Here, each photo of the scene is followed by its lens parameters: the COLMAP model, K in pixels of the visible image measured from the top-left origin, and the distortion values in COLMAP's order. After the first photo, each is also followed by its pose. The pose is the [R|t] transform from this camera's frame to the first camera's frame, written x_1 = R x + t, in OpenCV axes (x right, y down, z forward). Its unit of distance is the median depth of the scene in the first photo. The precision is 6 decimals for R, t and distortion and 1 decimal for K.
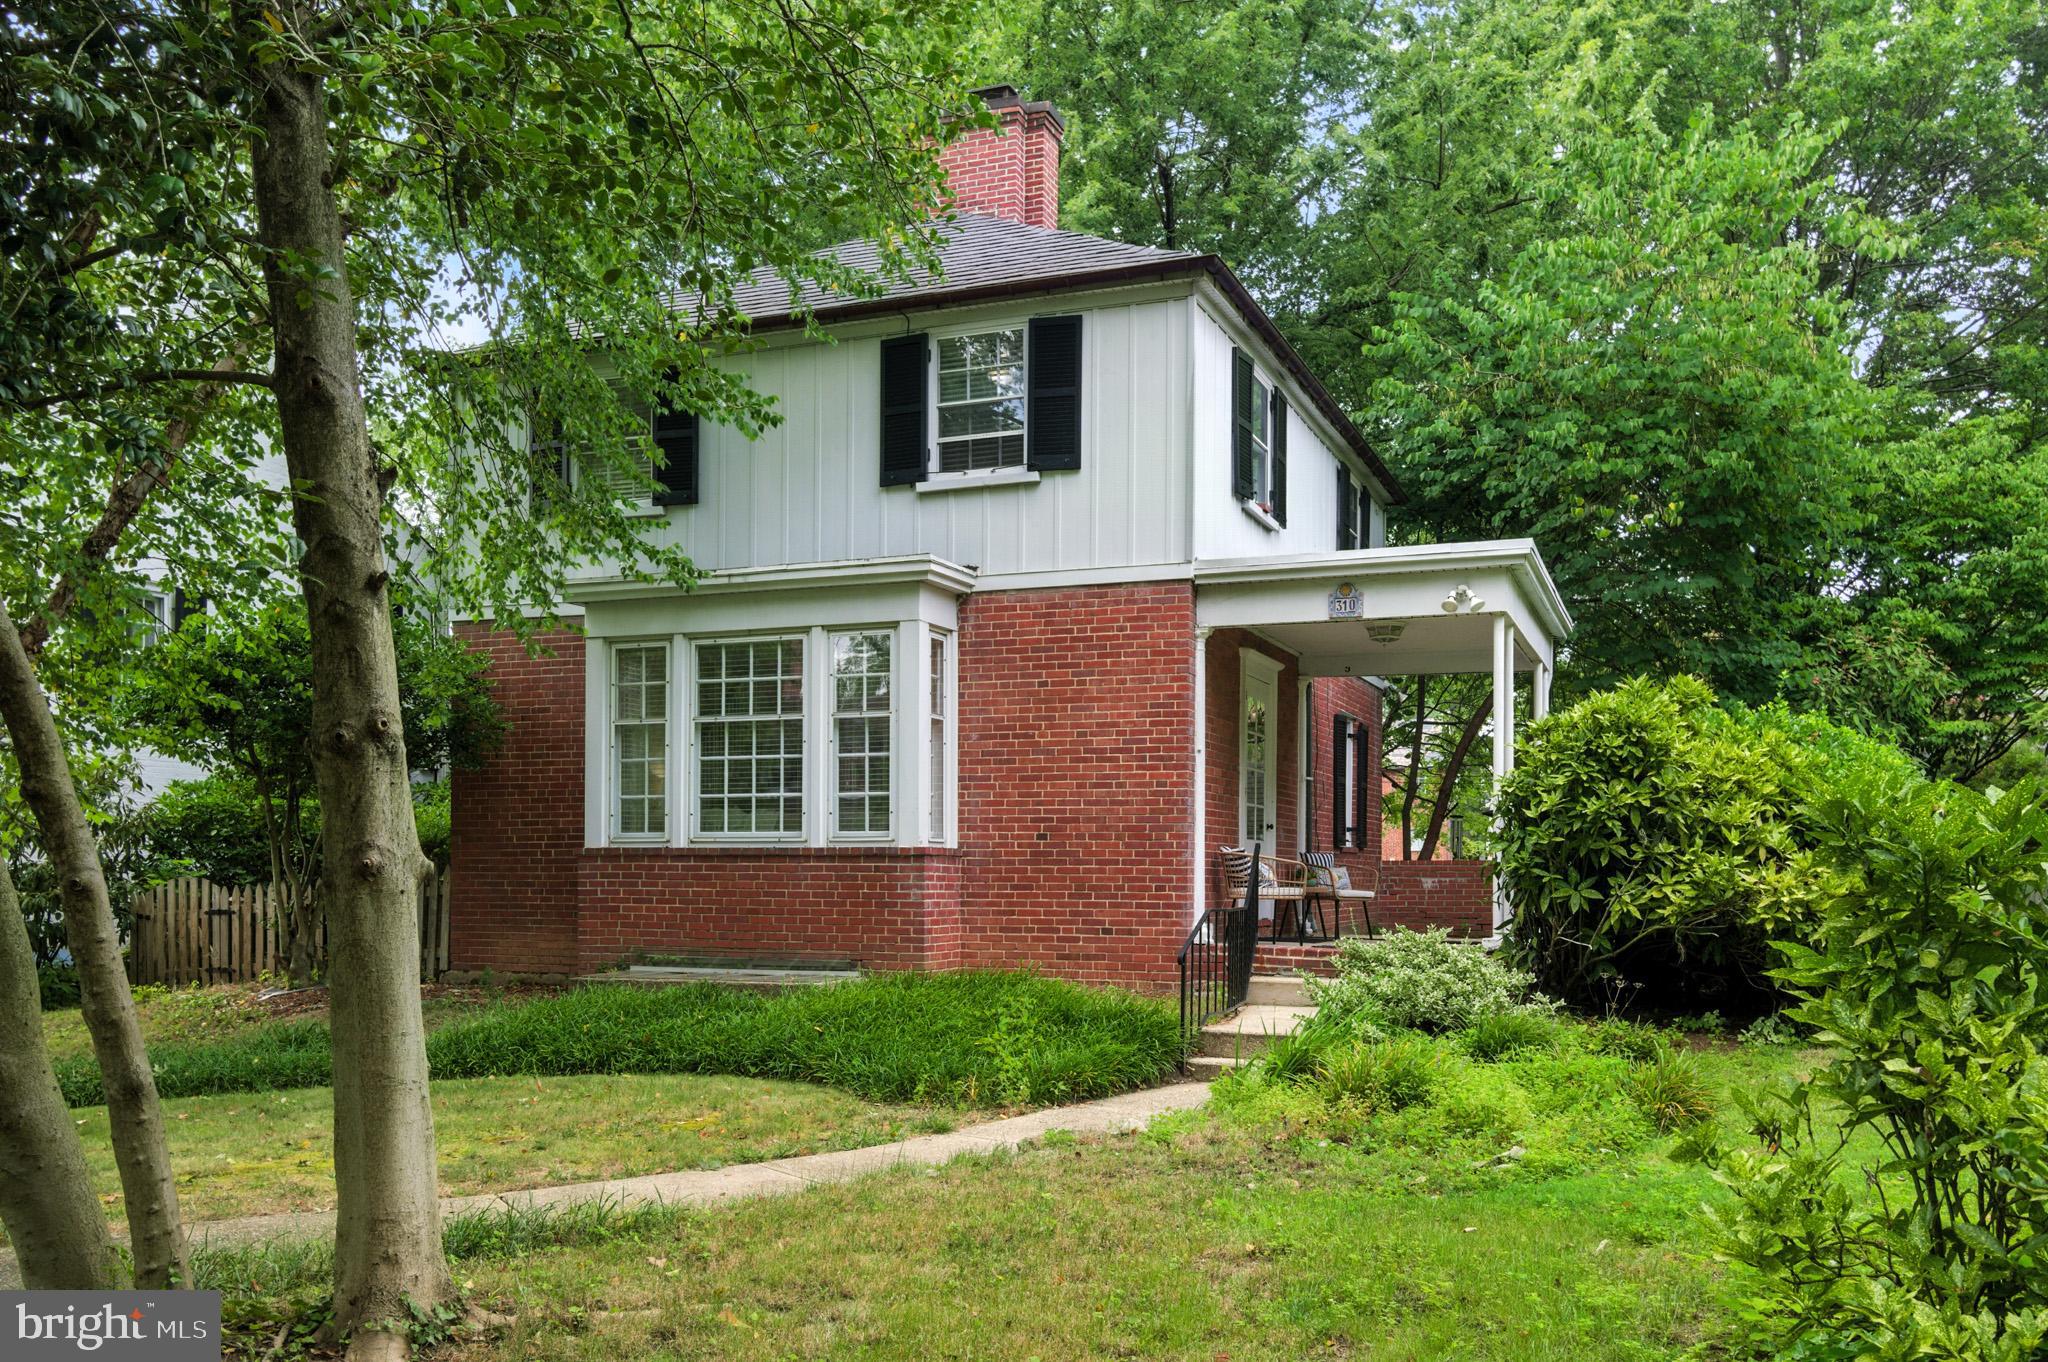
lens RADIAL K [[1730.3, 0, 1026.1], [0, 1730.3, 877.6], [0, 0, 1]] dist [-0.001940, 0.000544]
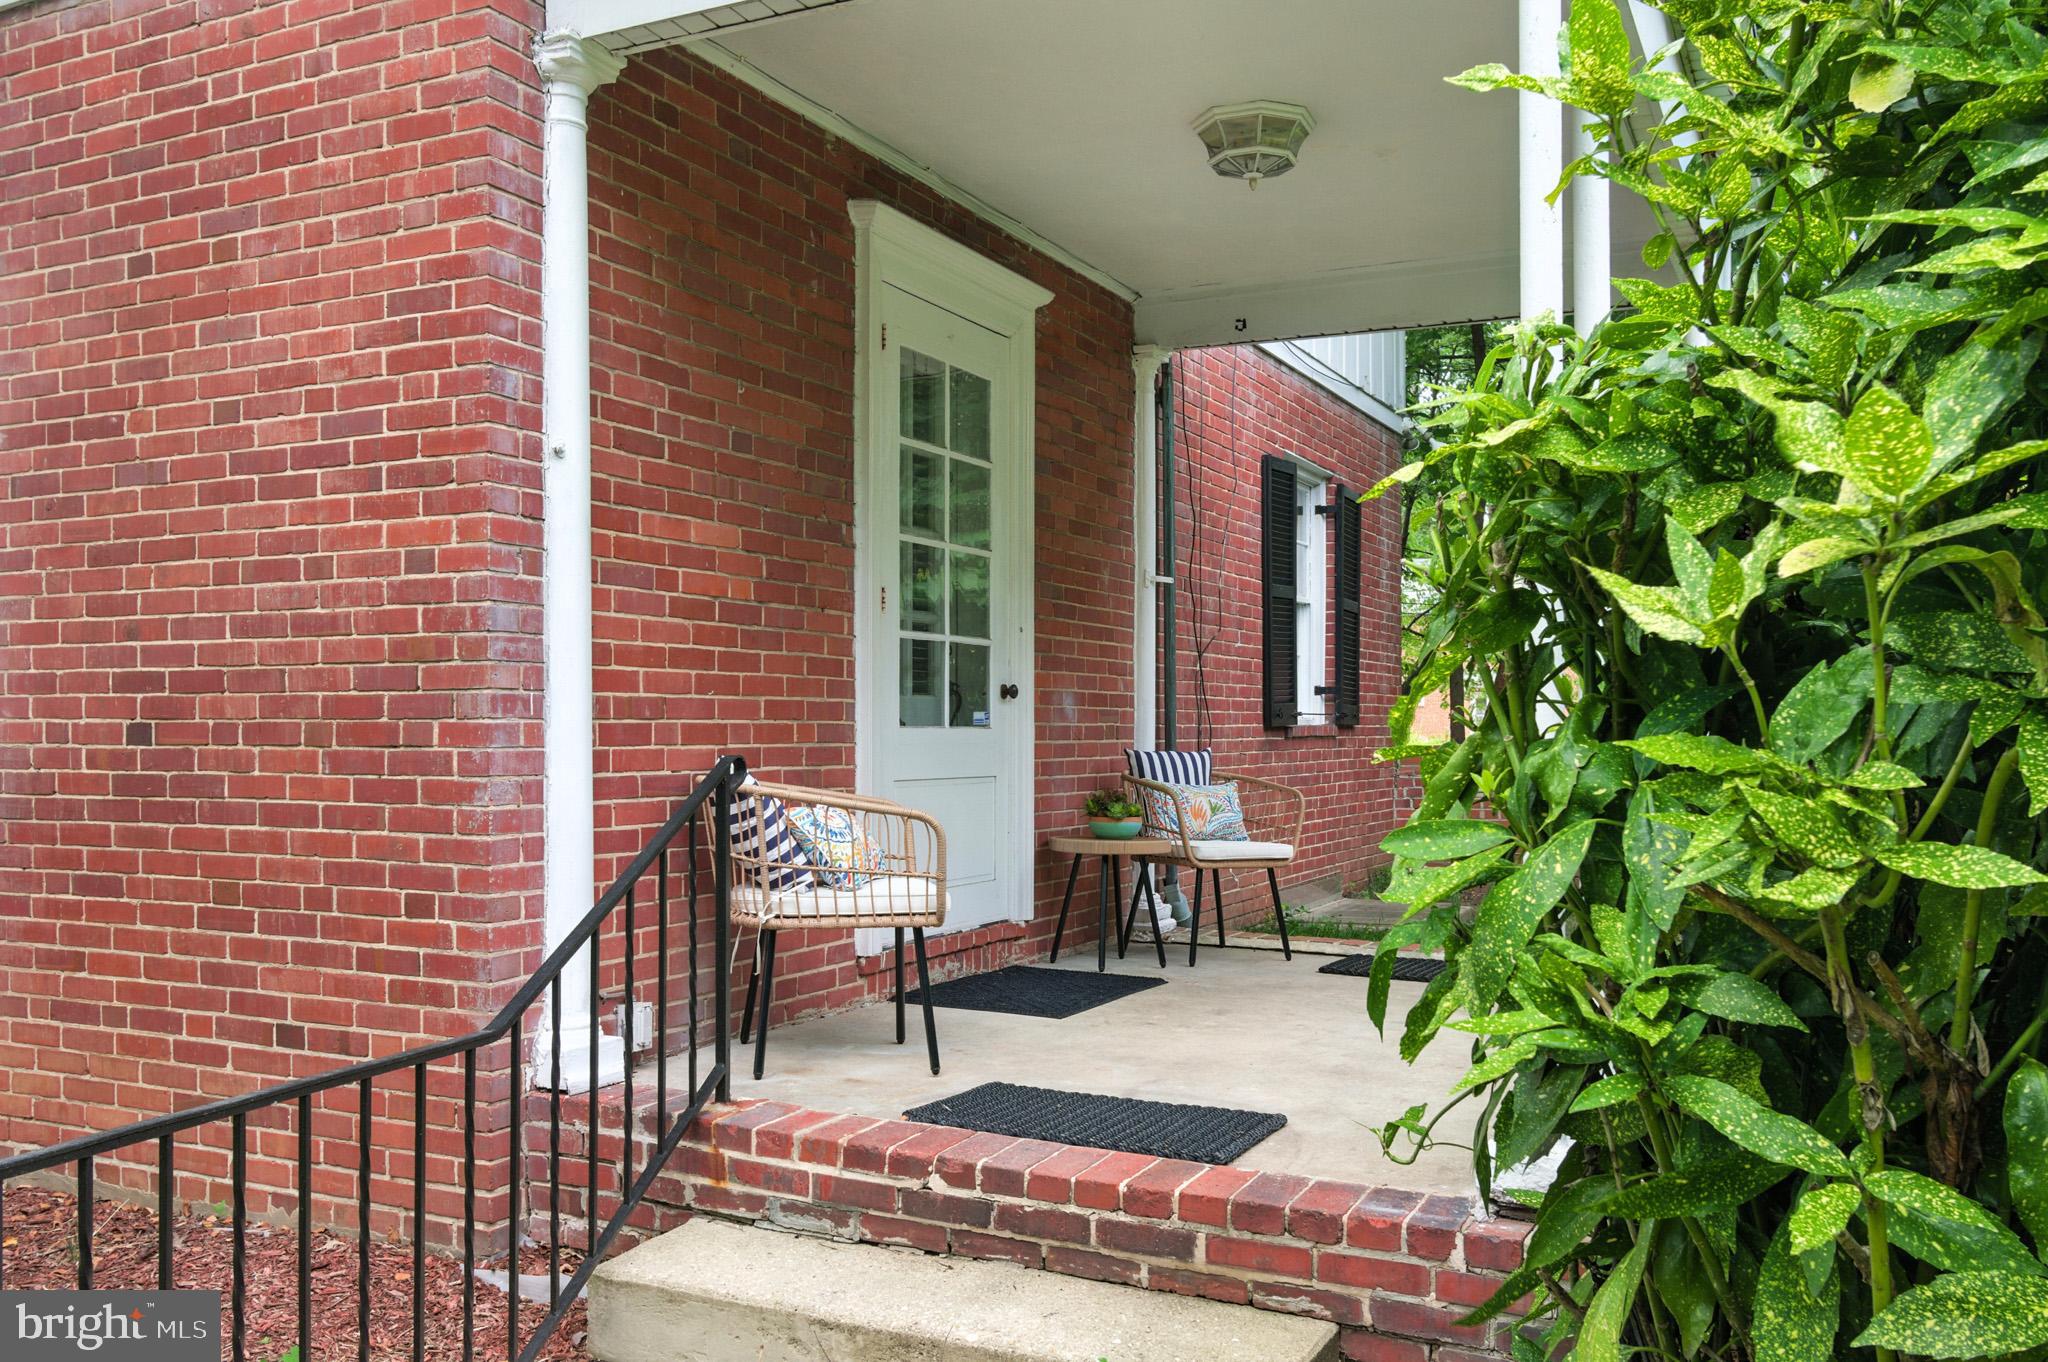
lens RADIAL K [[1707.6, 0, 1028.1], [0, 1707.6, 728.7], [0, 0, 1]] dist [-0.007755, 0.002058]
pose [[0.996707, -0.006275, -0.080847, 0.203748], [0.006133, 0.999979, -0.001995, -0.023080], [0.080858, 0.001493, 0.996725, 0.697322]]
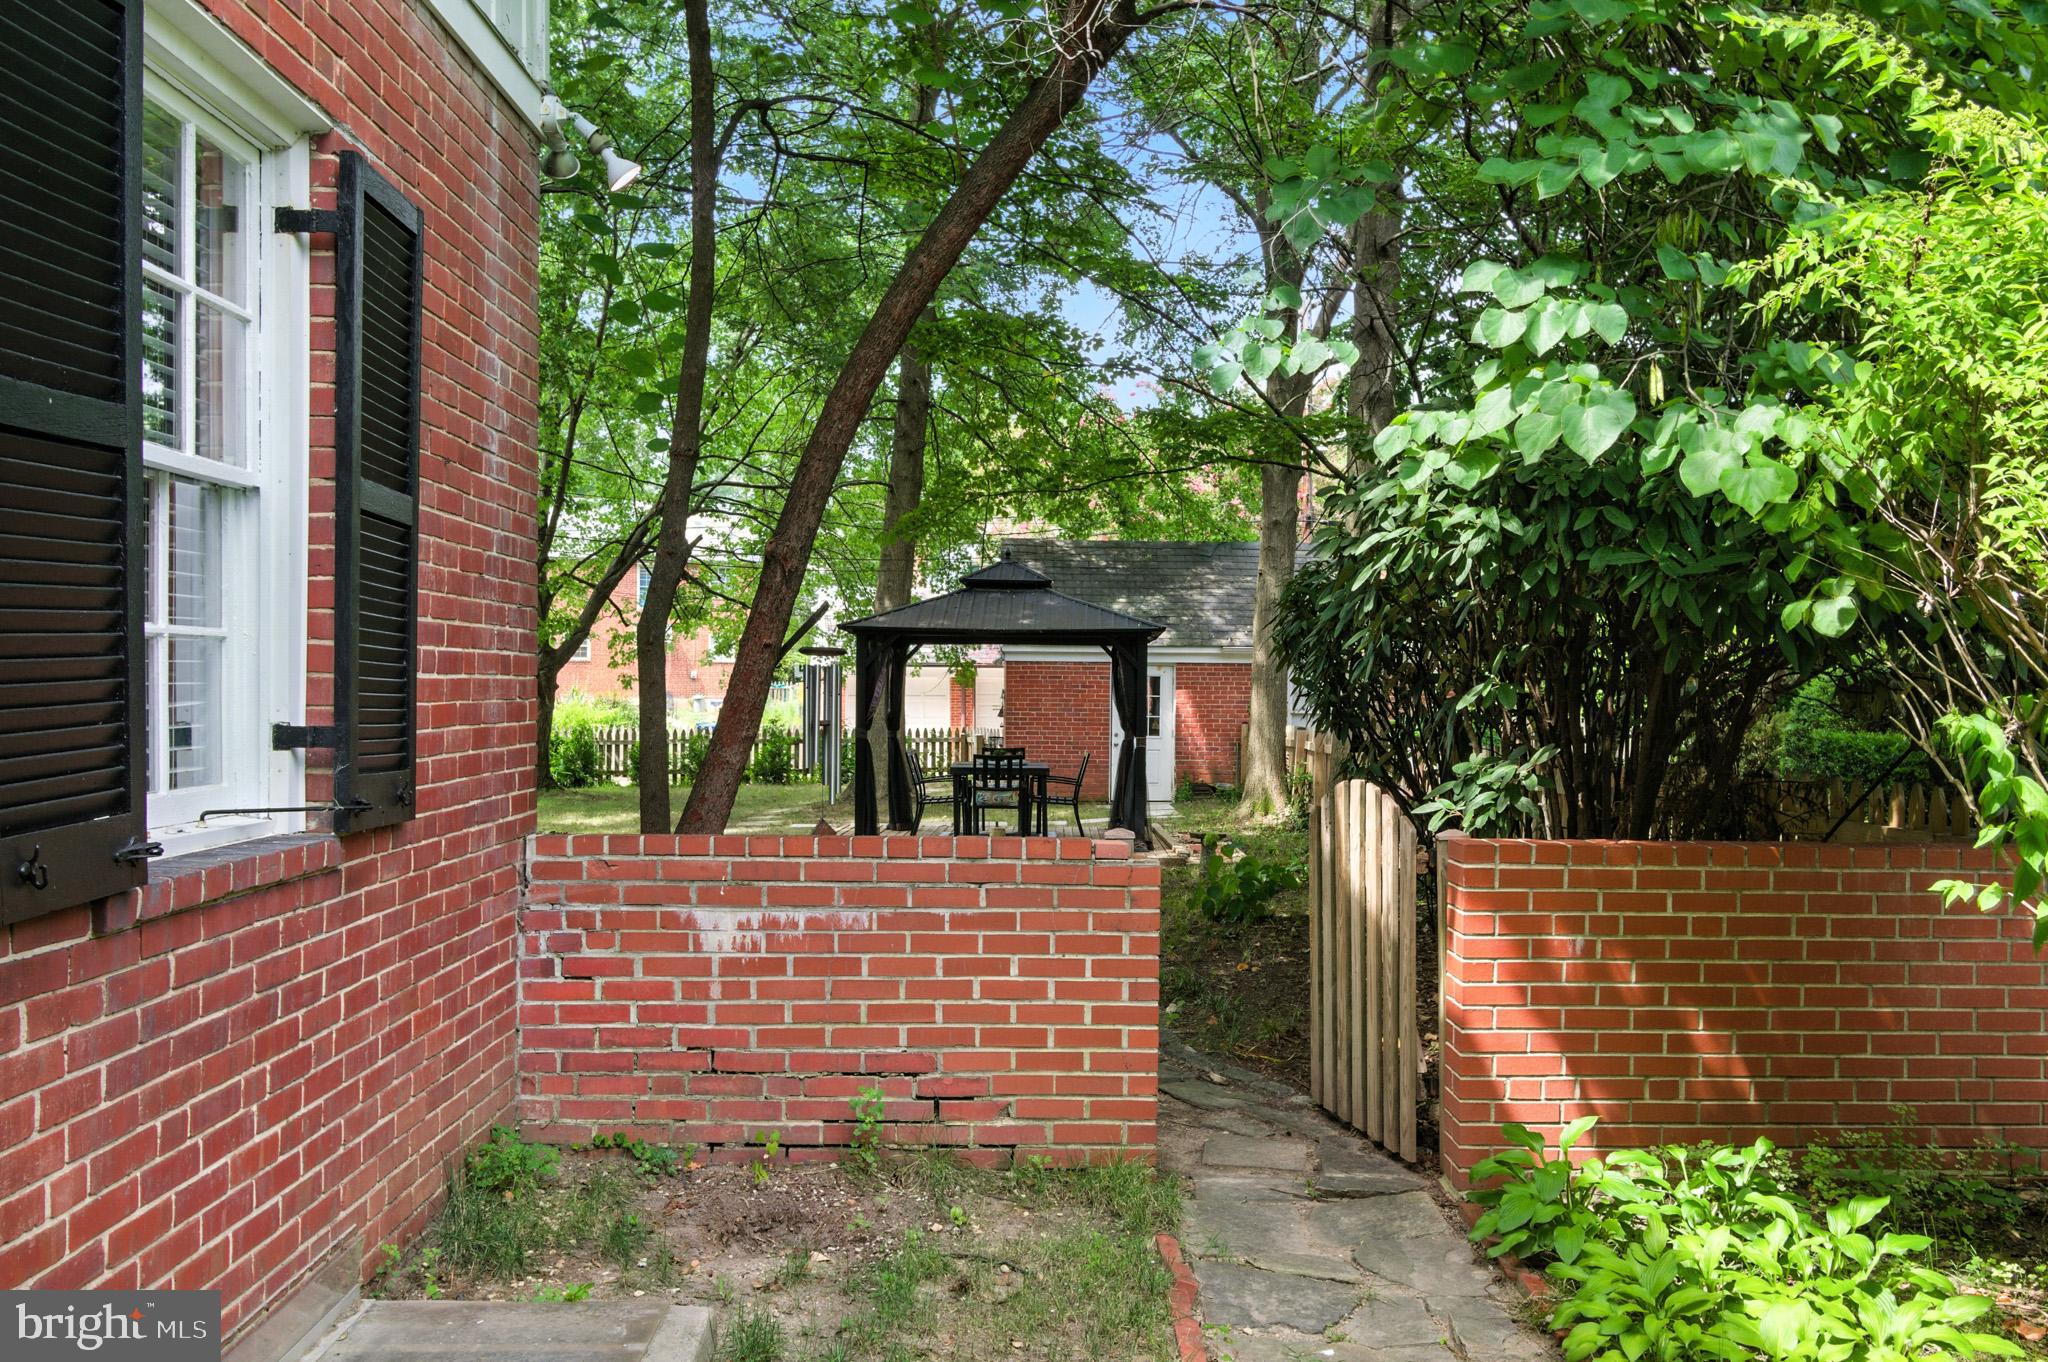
lens RADIAL K [[1707.6, 0, 1028.1], [0, 1707.6, 728.7], [0, 0, 1]] dist [-0.007755, 0.002058]
pose [[0.921543, -0.005623, 0.388236, 0.274559], [-0.006036, 0.999567, 0.028805, -0.050414], [-0.388230, -0.028888, 0.921110, 1.171725]]
